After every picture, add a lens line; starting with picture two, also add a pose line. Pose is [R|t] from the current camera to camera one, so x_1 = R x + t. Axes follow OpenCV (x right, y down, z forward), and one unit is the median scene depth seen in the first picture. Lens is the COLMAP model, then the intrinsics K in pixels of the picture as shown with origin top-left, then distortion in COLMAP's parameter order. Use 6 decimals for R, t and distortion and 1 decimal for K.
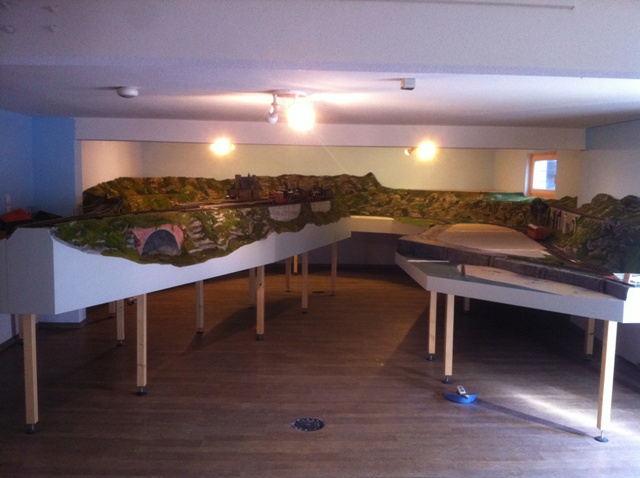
lens RADIAL K [[620.6, 0, 320.0], [0, 620.6, 239.0], [0, 0, 1]] dist [0.085097, -0.295679]
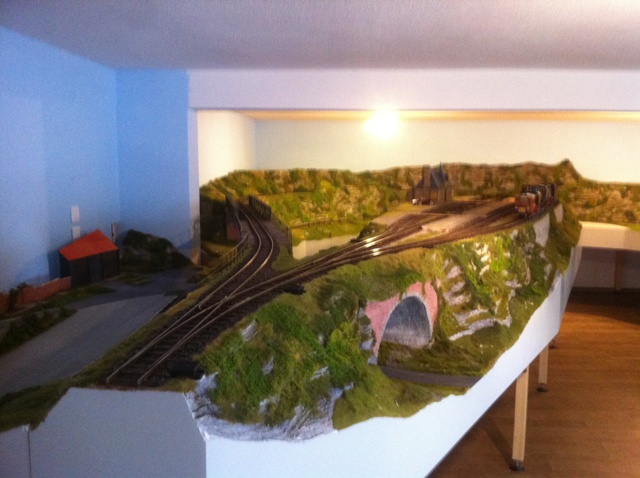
lens RADIAL K [[620.6, 0, 320.0], [0, 620.6, 239.0], [0, 0, 1]] dist [0.085097, -0.295679]
pose [[0.993152, 0.003155, -0.116789, -0.155379], [-0.001064, 0.999838, 0.017965, -0.036954], [0.116826, -0.017718, 0.992994, 0.332880]]
